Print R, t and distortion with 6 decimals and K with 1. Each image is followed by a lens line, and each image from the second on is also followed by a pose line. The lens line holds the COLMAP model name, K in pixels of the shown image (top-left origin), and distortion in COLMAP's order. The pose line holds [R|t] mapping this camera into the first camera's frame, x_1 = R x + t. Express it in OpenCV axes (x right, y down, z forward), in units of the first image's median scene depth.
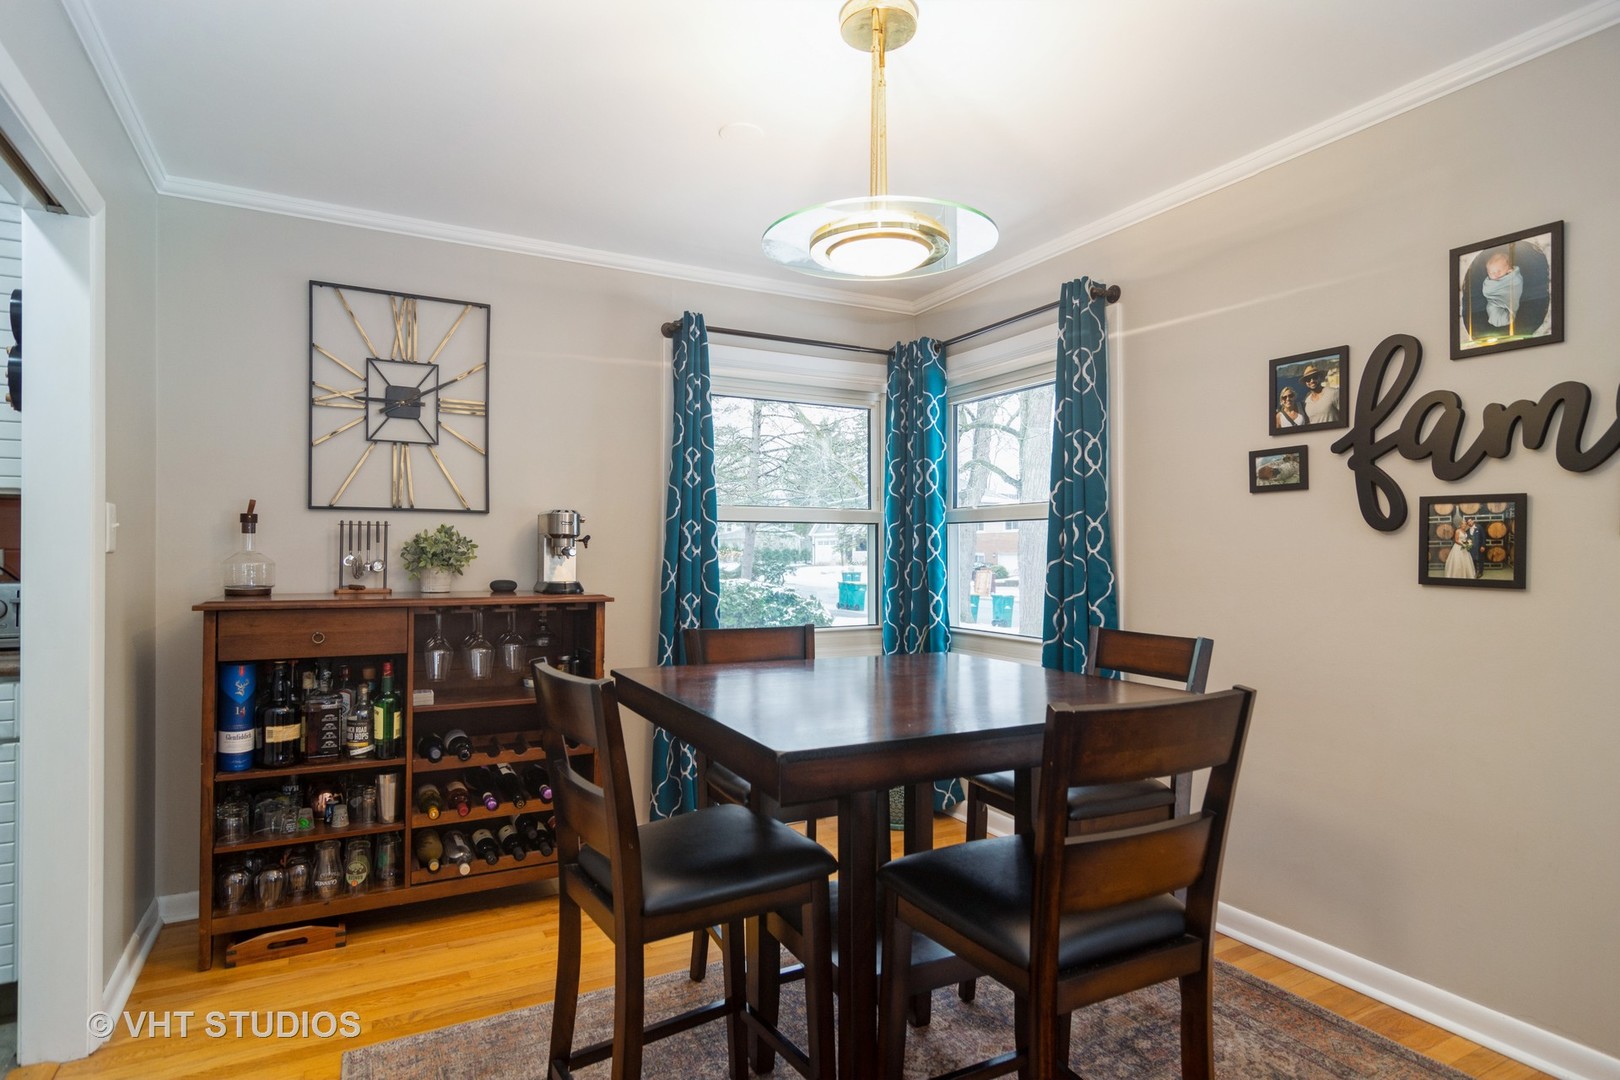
lens RADIAL K [[865.6, 0, 820.9], [0, 865.6, 553.2], [0, 0, 1]] dist [0.000342, 0.000215]
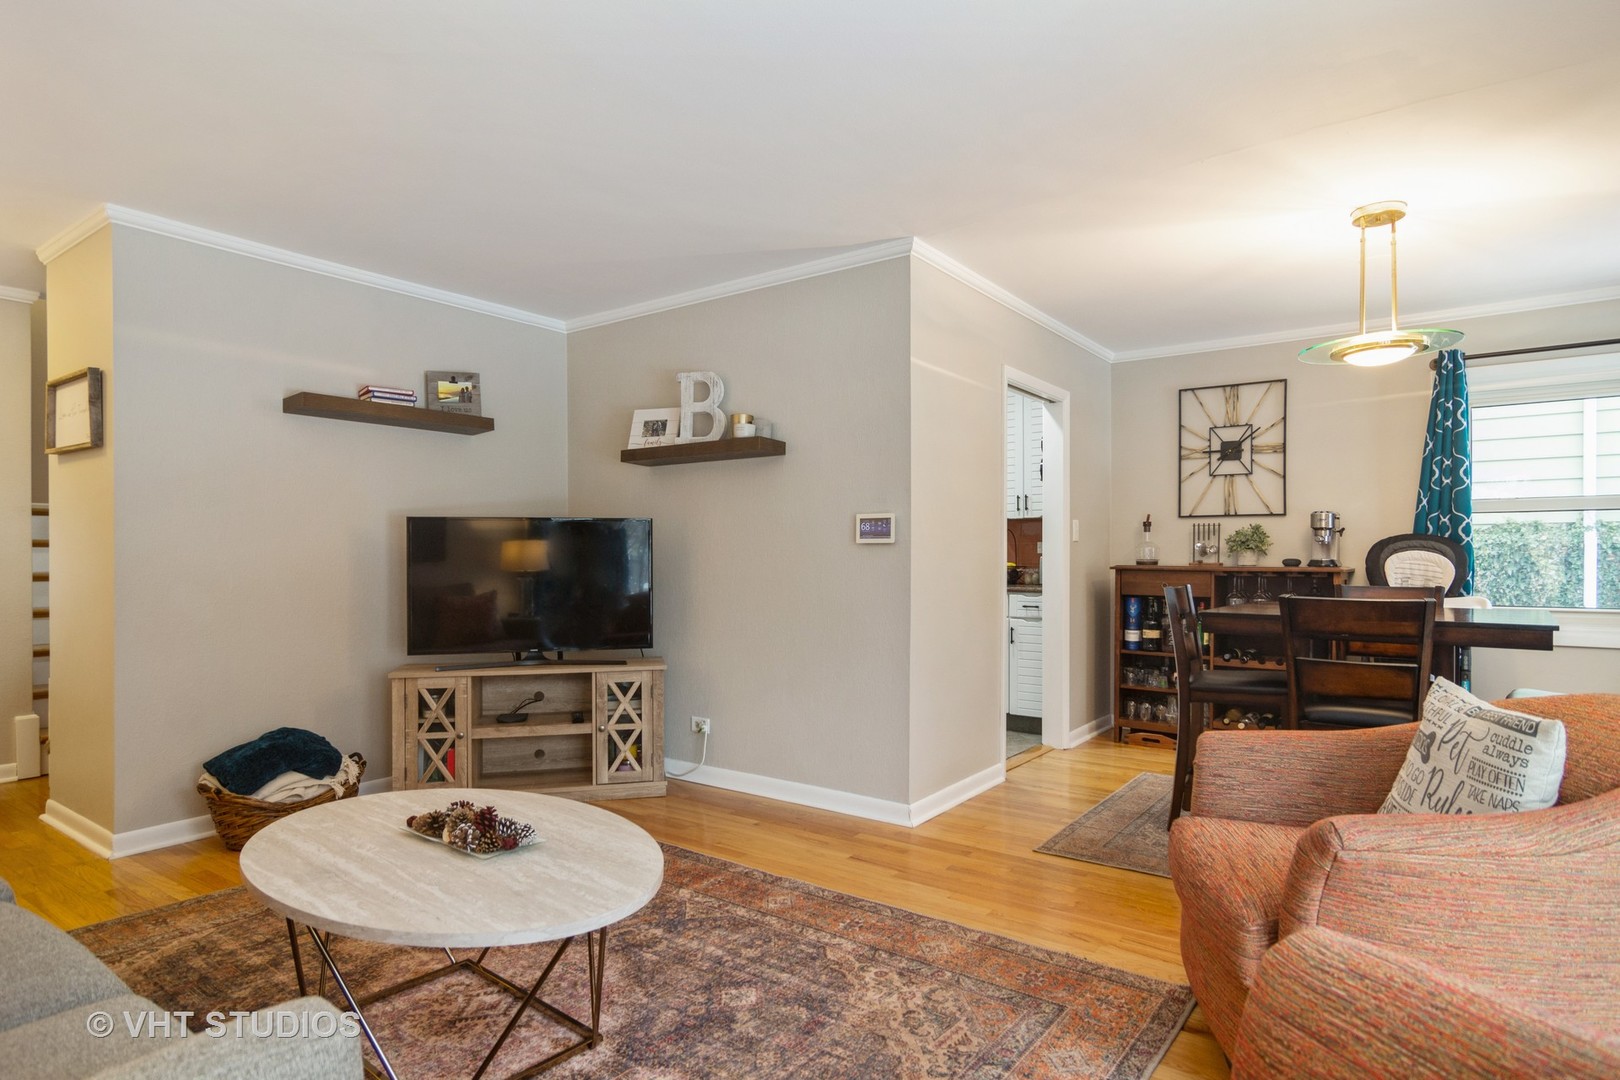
lens RADIAL K [[865.6, 0, 820.9], [0, 865.6, 553.2], [0, 0, 1]] dist [0.000342, 0.000215]
pose [[0.425630, -0.002568, -0.904894, 0.710344], [0.000923, 0.999997, -0.002404, 0.026075], [0.904897, 0.000189, 0.425631, -0.430940]]
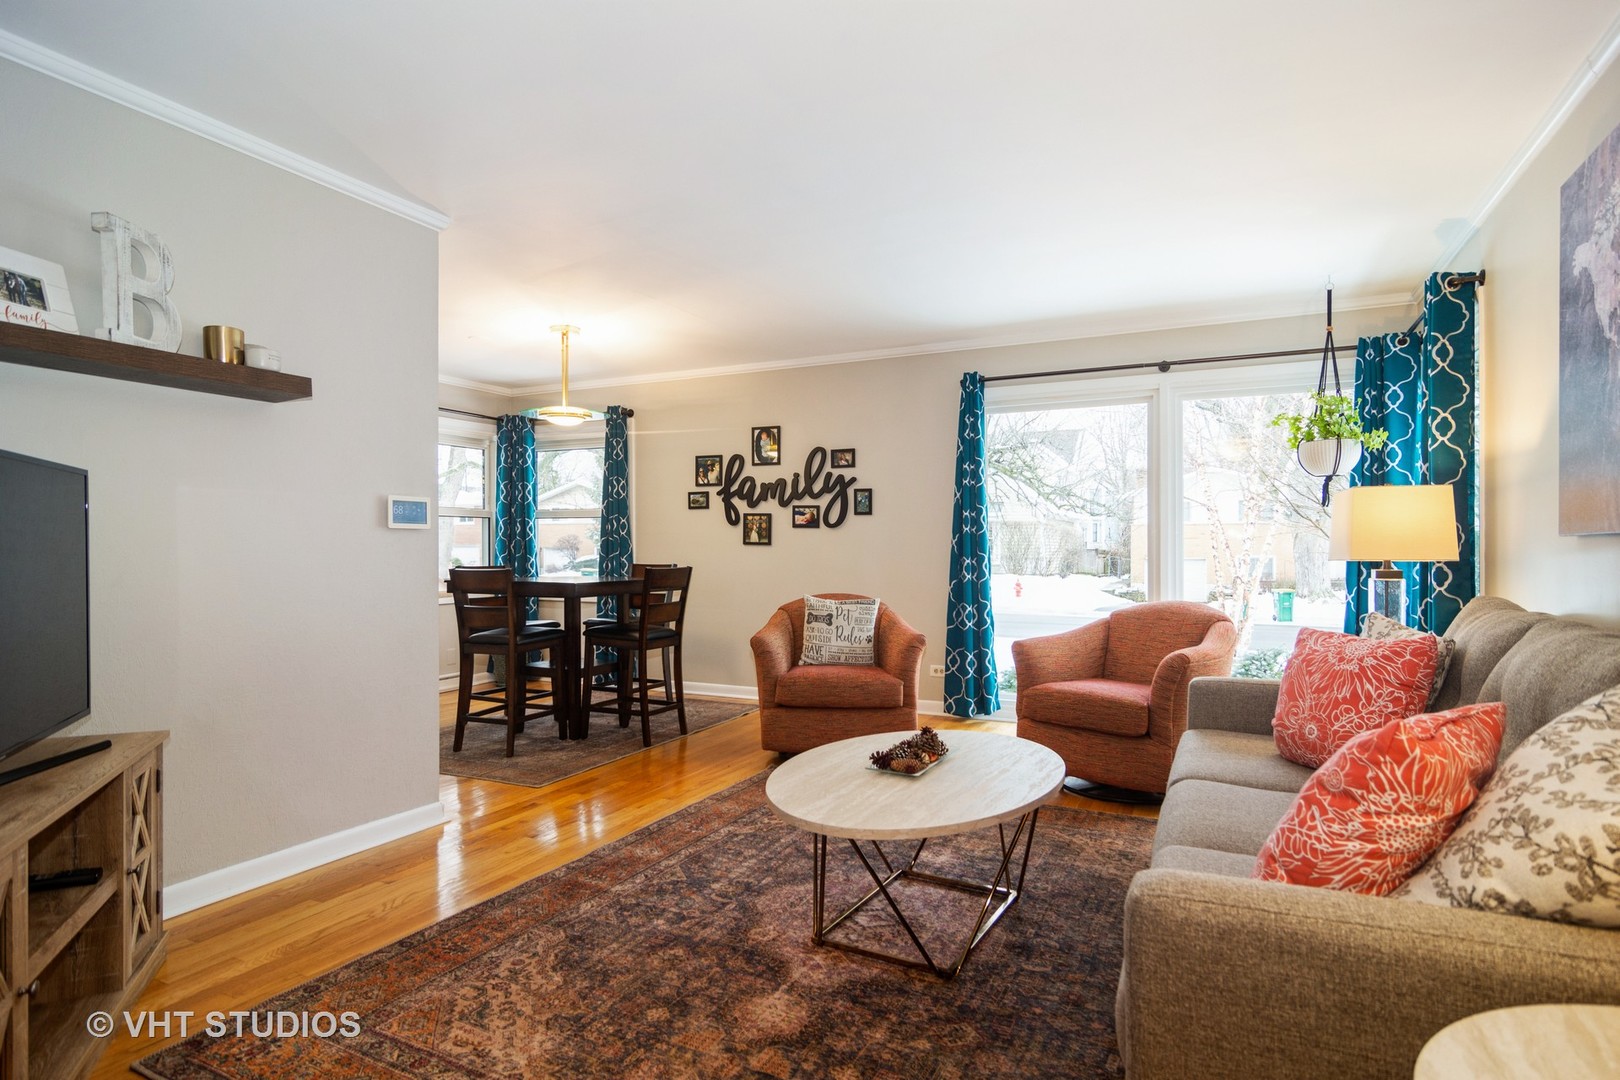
lens RADIAL K [[861.6, 0, 776.5], [0, 861.6, 537.9], [0, 0, 1]] dist [0.000995, 0.000223]
pose [[0.840386, 0.005305, 0.541963, -0.522449], [0.000351, 0.999947, -0.010332, 0.031646], [-0.541988, 0.008873, 0.840339, -1.004336]]
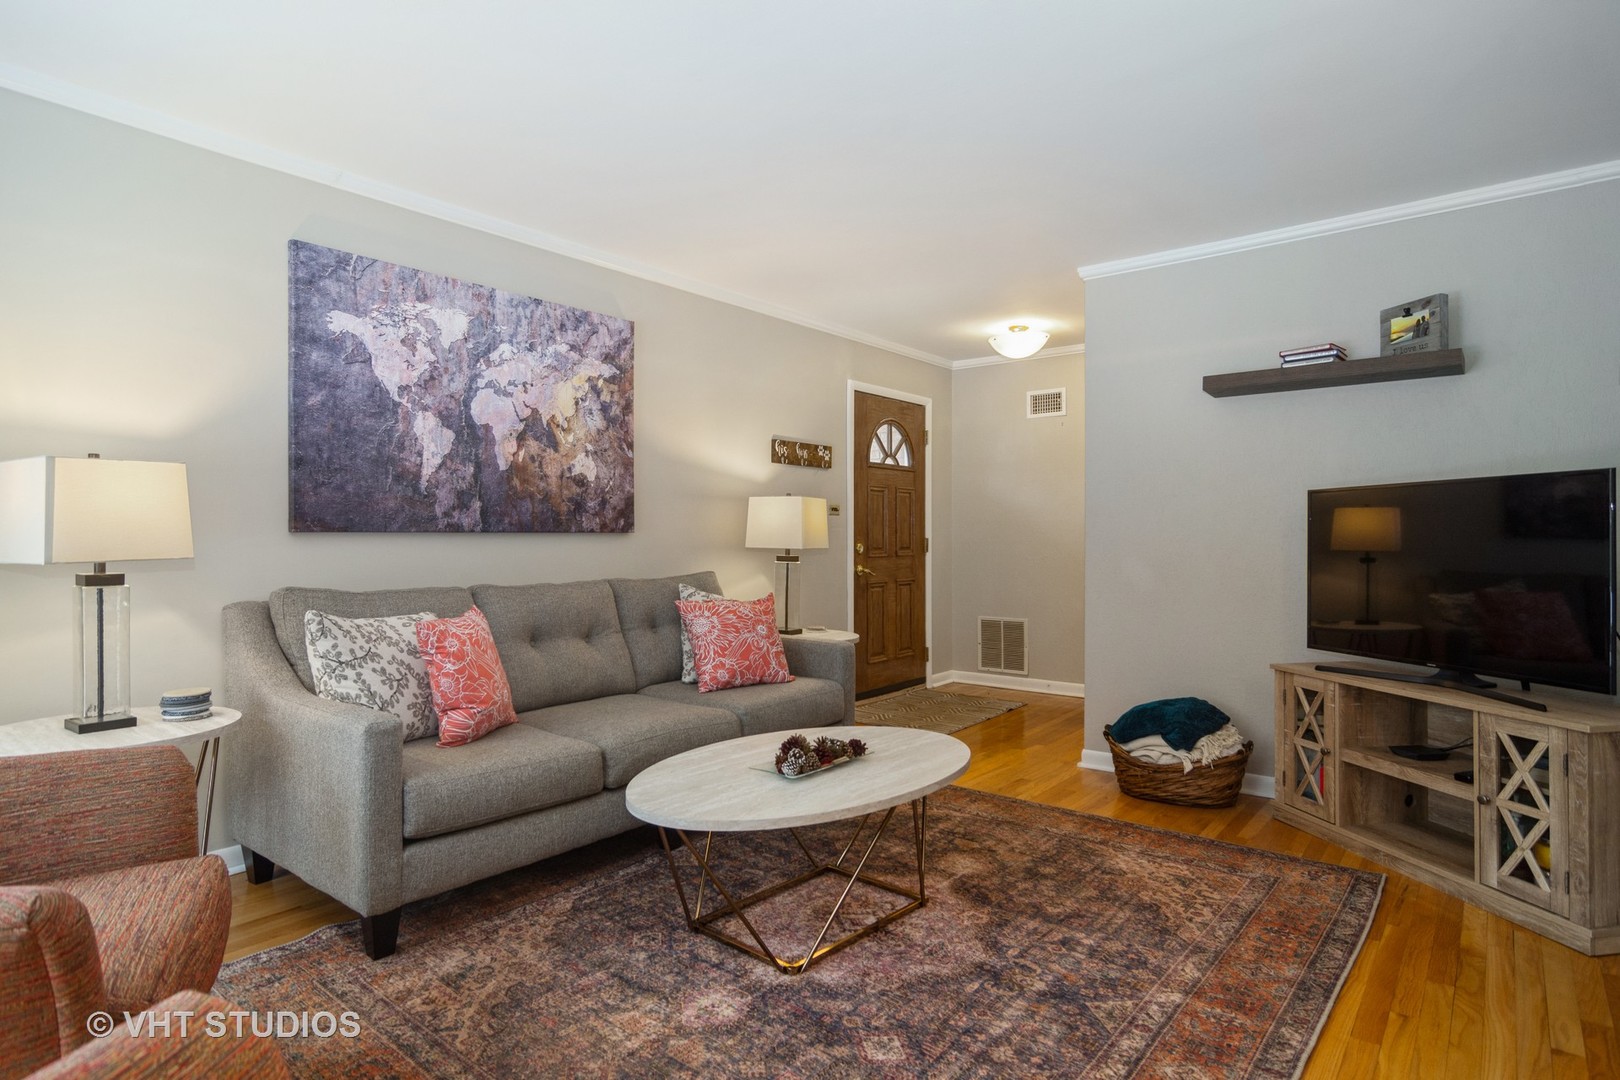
lens RADIAL K [[879.9, 0, 827.0], [0, 879.9, 539.0], [0, 0, 1]] dist [-0.001319, 0.000682]
pose [[-0.916583, 0.000092, -0.399845, 0.332191], [0.000792, 0.999998, -0.001585, 0.032600], [0.399844, -0.001769, -0.916582, 0.337701]]
